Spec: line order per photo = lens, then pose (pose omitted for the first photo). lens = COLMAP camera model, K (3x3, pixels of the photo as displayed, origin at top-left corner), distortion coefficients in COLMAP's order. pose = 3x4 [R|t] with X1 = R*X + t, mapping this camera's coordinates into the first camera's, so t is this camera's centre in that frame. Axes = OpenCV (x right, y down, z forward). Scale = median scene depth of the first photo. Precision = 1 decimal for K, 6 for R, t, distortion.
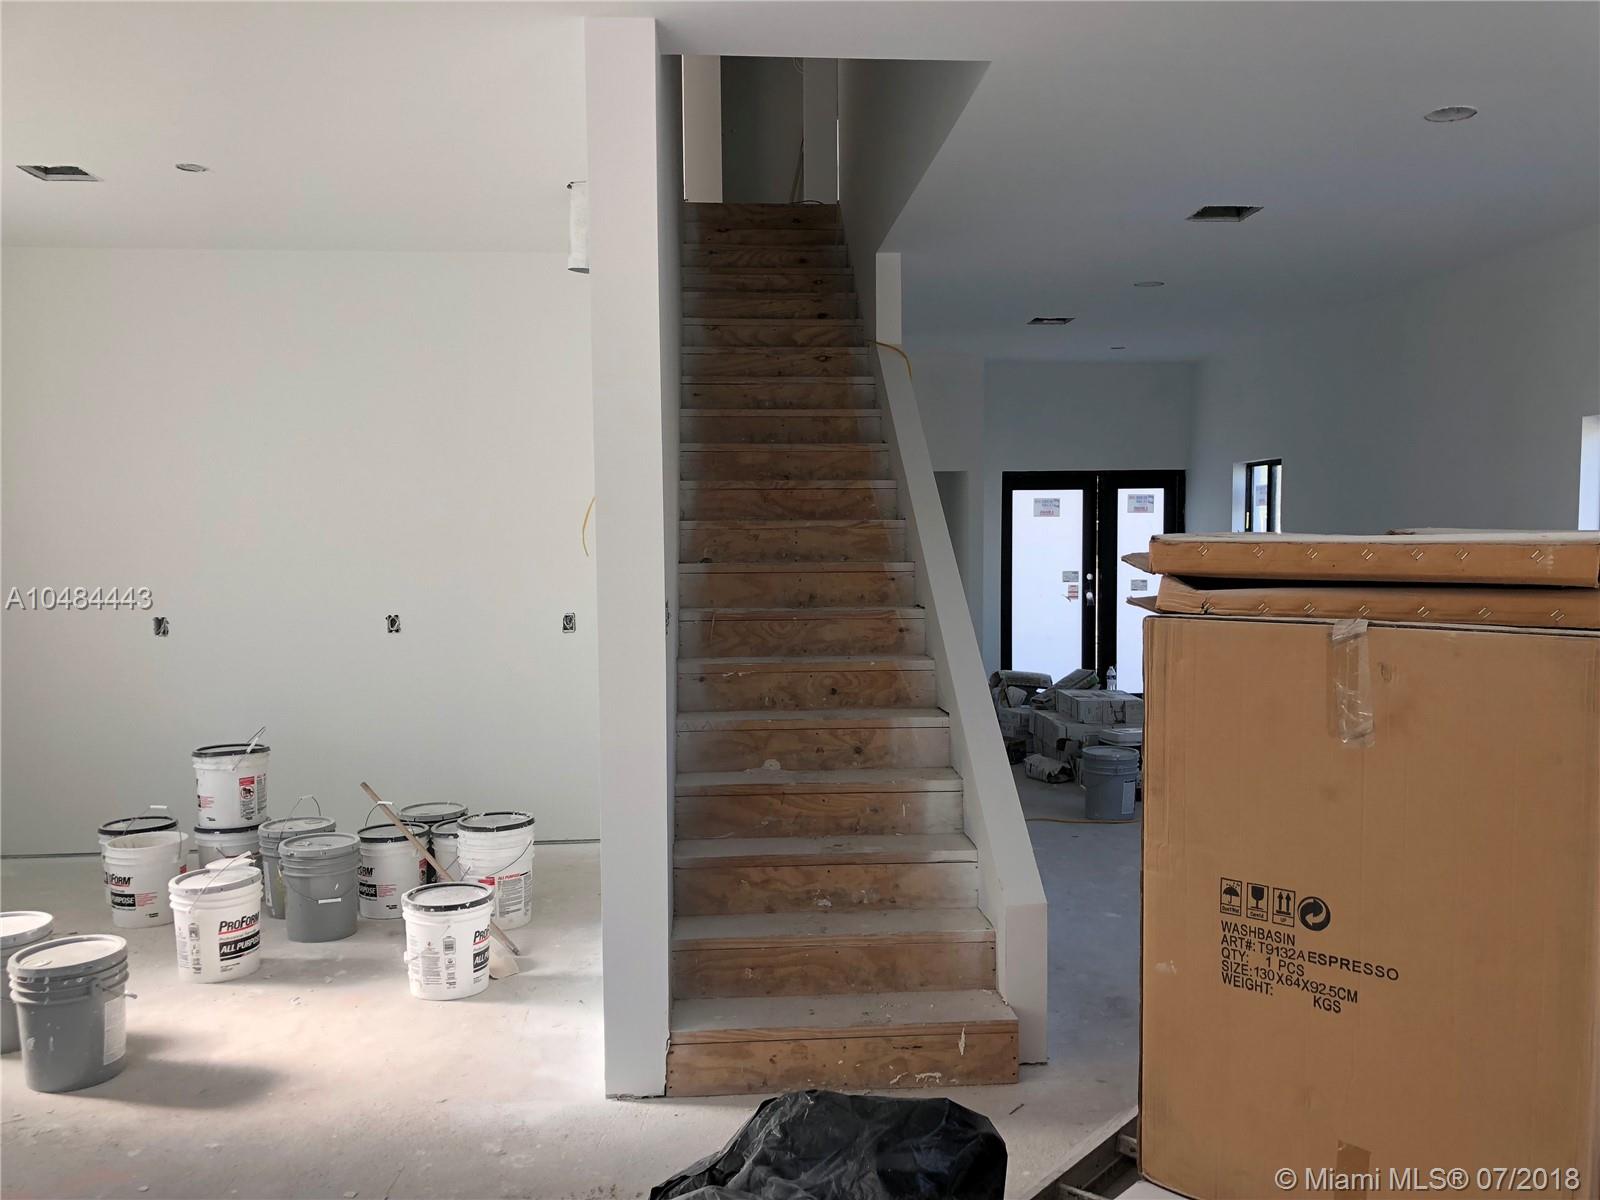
lens RADIAL K [[1322.0, 0, 787.8], [0, 1322.0, 644.6], [0, 0, 1]] dist [0.033653, -0.020309]
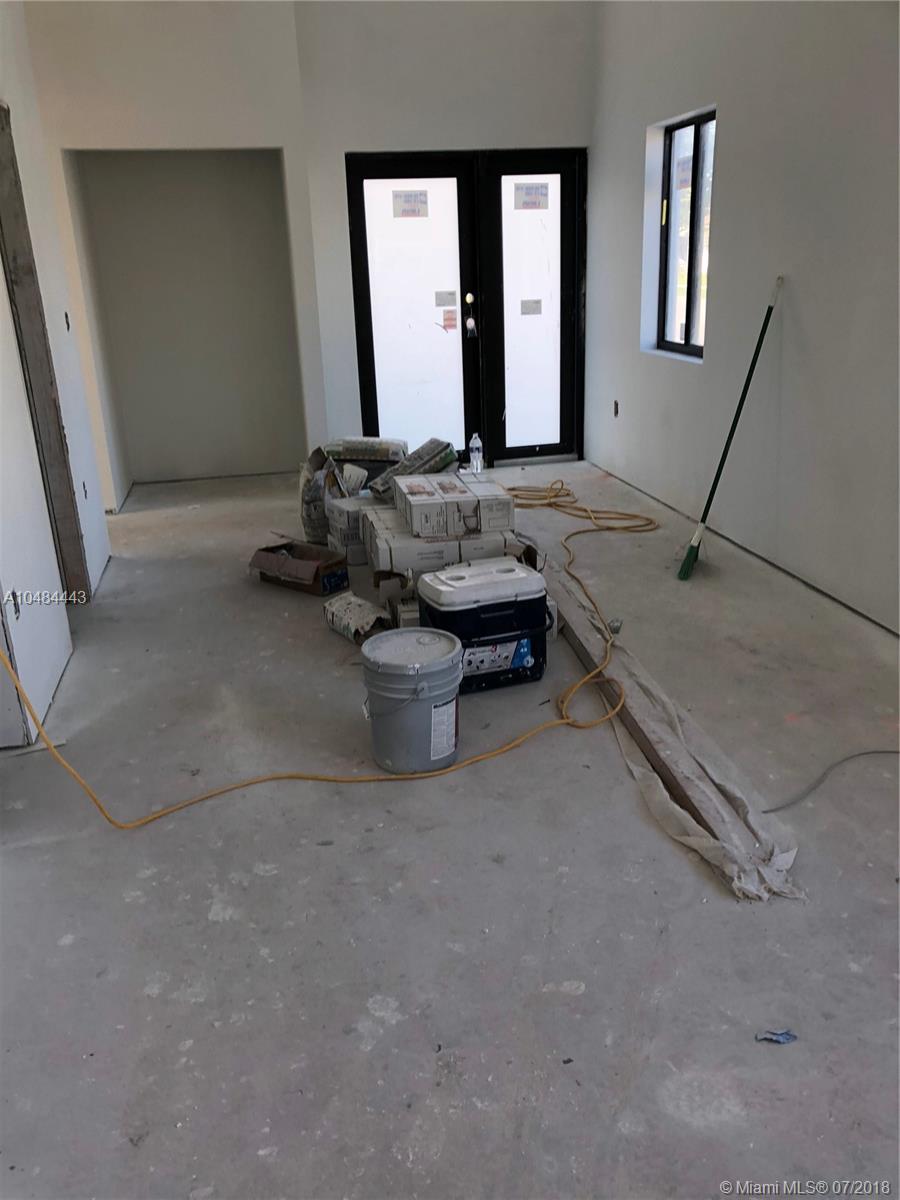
lens RADIAL K [[991.5, 0, 448.4], [0, 991.5, 606.8], [0, 0, 1]] dist [0.033653, -0.020309]
pose [[0.991016, -0.068233, 0.115025, 0.218683], [0.037641, 0.967598, 0.249675, -0.035746], [-0.128334, -0.243102, 0.961474, 0.631500]]
